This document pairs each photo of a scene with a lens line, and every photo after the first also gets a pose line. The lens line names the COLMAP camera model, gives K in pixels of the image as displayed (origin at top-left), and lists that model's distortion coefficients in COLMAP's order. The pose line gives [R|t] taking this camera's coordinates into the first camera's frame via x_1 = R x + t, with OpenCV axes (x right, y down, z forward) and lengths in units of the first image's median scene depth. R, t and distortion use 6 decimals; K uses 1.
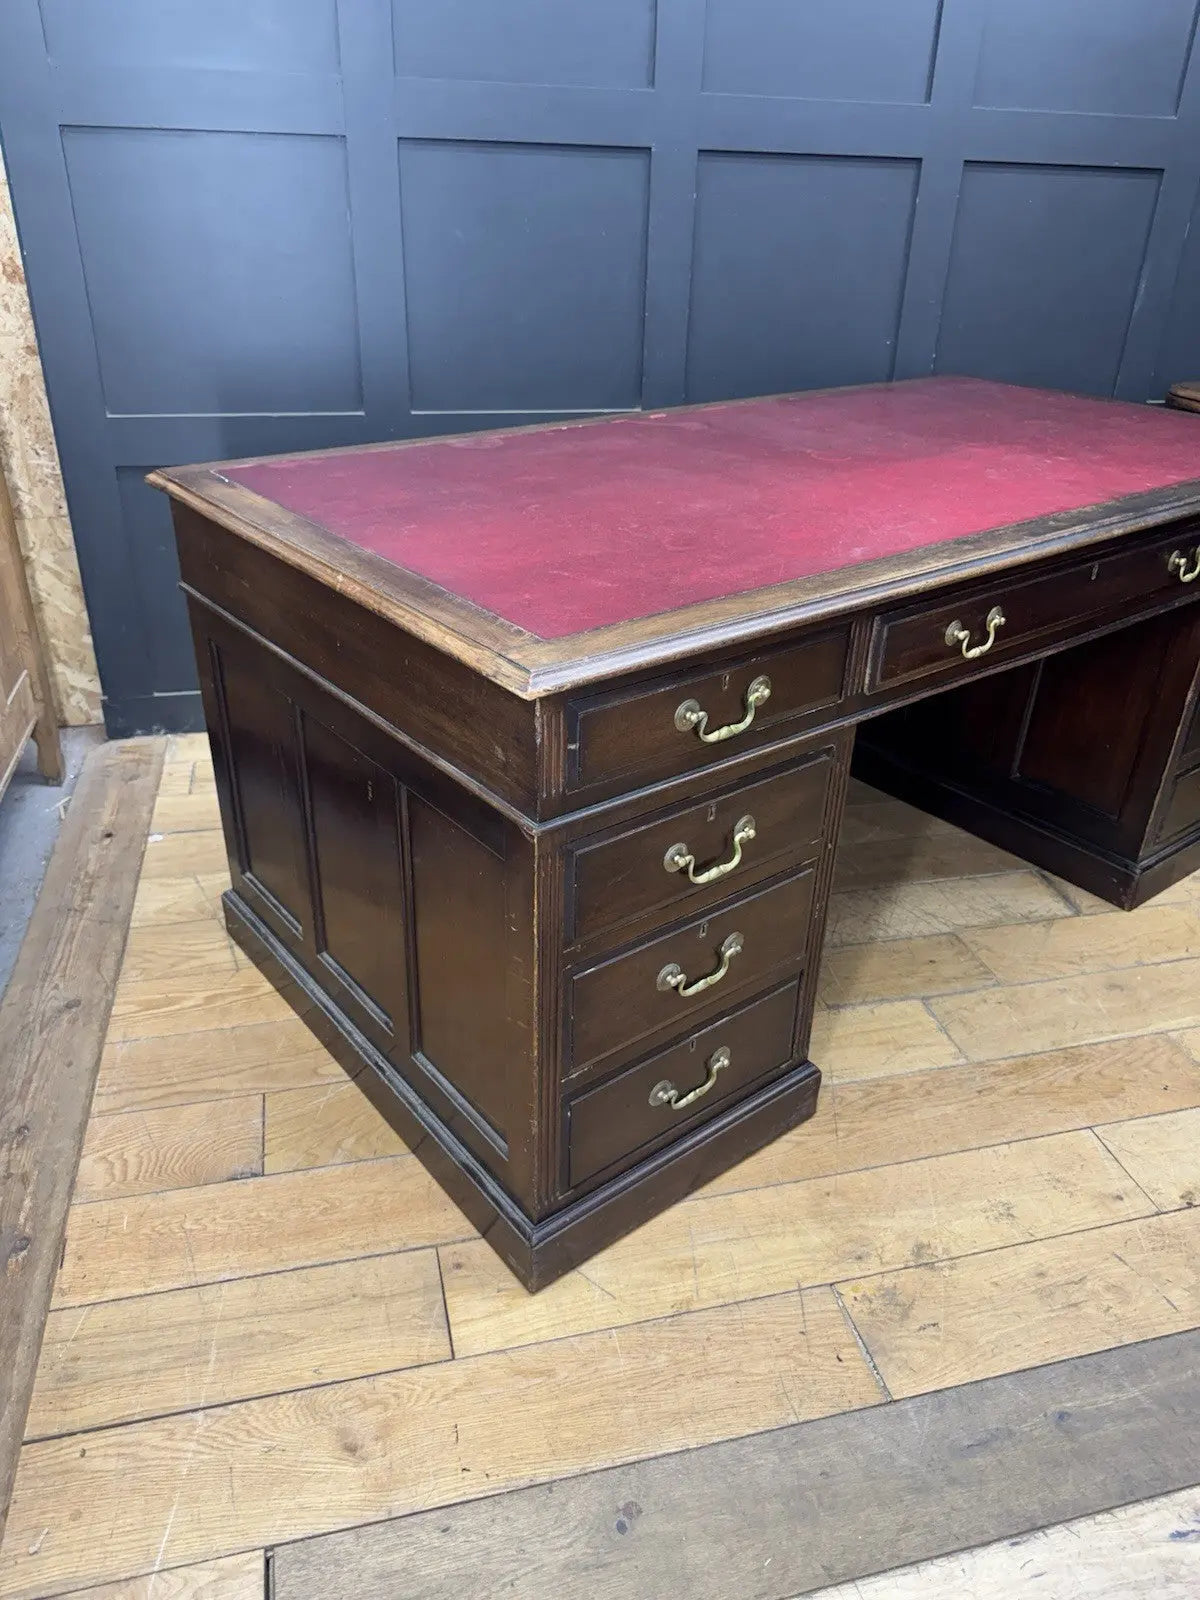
lens RADIAL K [[1118.4, 0, 602.5], [0, 1118.4, 798.1], [0, 0, 1]] dist [0.003679, -0.005350]
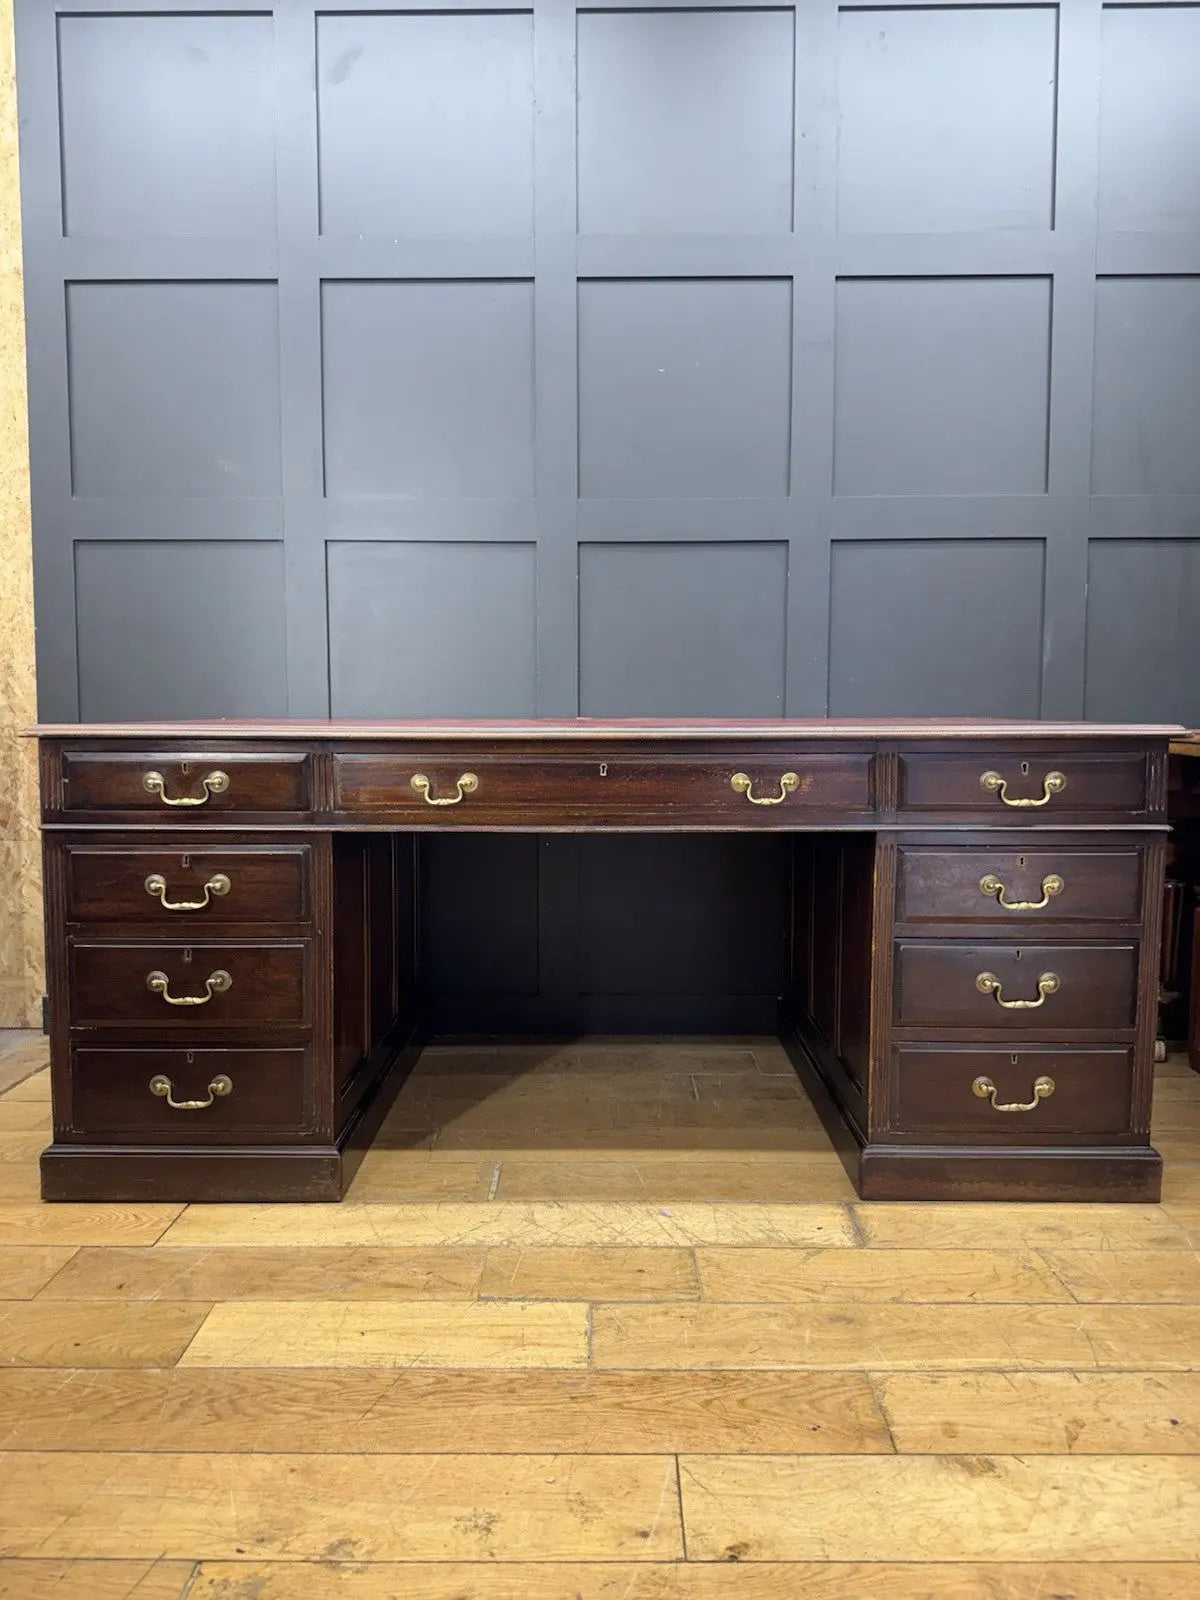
lens RADIAL K [[1116.3, 0, 600.0], [0, 1116.3, 800.0], [0, 0, 1]] dist [0.004897, -0.006829]
pose [[0.967593, -0.008382, -0.252376, 0.525979], [-0.095800, 0.912545, -0.397598, 0.174608], [0.233637, 0.408890, 0.882169, 0.107394]]
